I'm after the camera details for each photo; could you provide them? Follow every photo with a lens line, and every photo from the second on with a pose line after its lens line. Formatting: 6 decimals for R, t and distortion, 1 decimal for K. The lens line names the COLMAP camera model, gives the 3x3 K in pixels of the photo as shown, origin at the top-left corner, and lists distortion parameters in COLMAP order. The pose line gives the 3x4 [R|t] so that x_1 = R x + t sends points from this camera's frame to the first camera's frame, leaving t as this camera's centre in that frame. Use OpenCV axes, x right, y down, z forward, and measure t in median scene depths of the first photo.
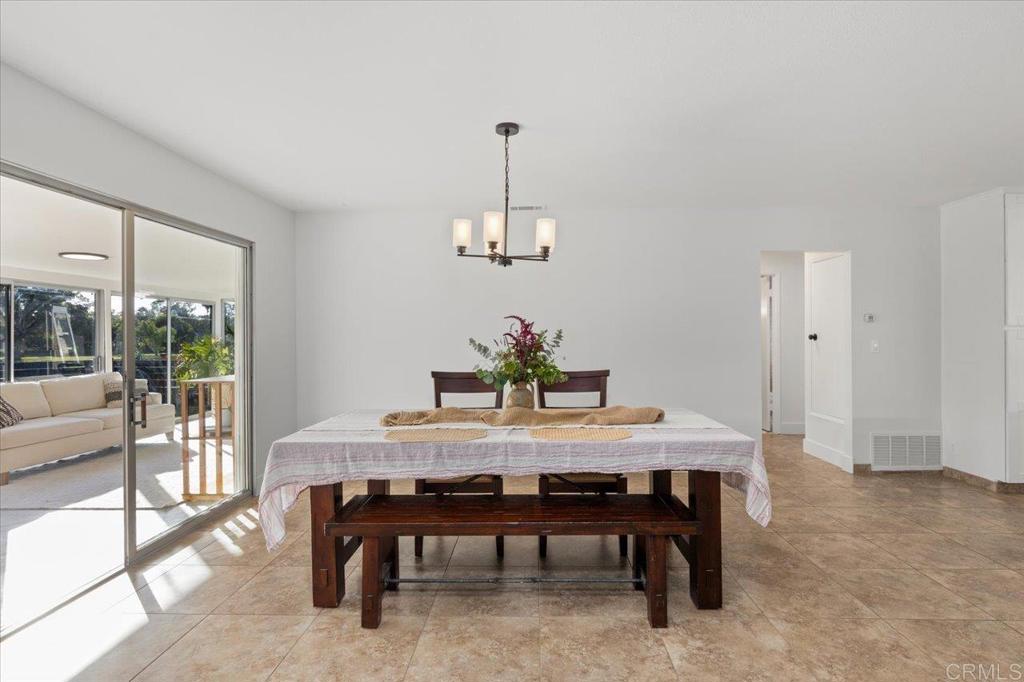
lens RADIAL K [[525.0, 0, 519.3], [0, 525.0, 334.0], [0, 0, 1]] dist [-0.005371, 0.002172]
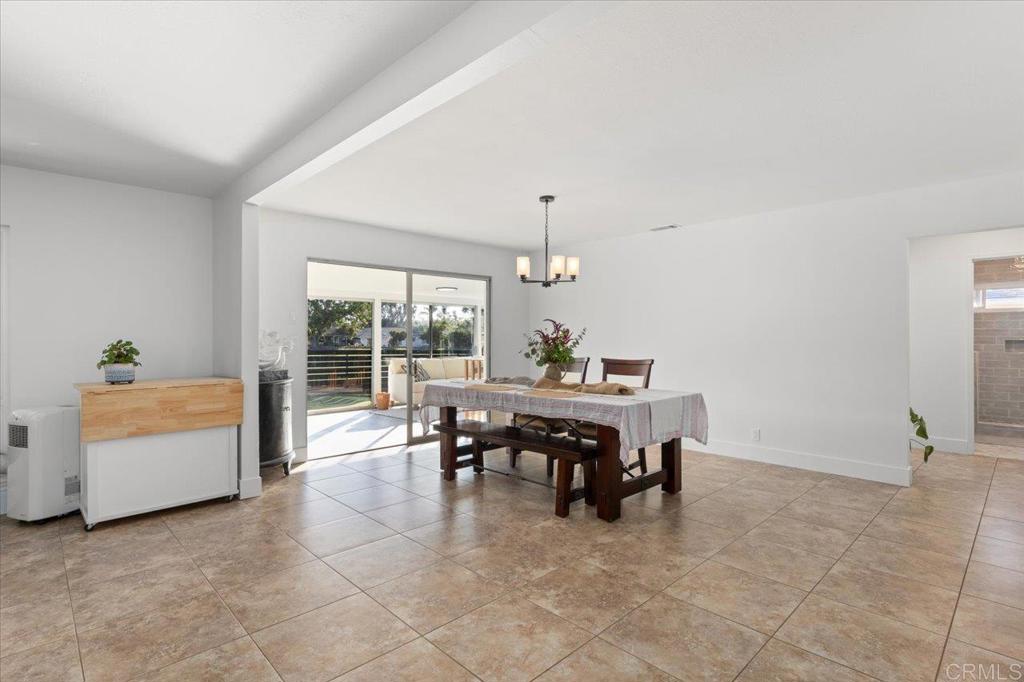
lens RADIAL K [[509.7, 0, 513.8], [0, 509.7, 340.7], [0, 0, 1]] dist [0.007273, 0.000367]
pose [[0.713814, 0.010163, -0.700262, 0.961714], [0.000730, 0.999883, 0.015256, 0.005350], [0.700335, -0.011401, 0.713723, -0.145573]]
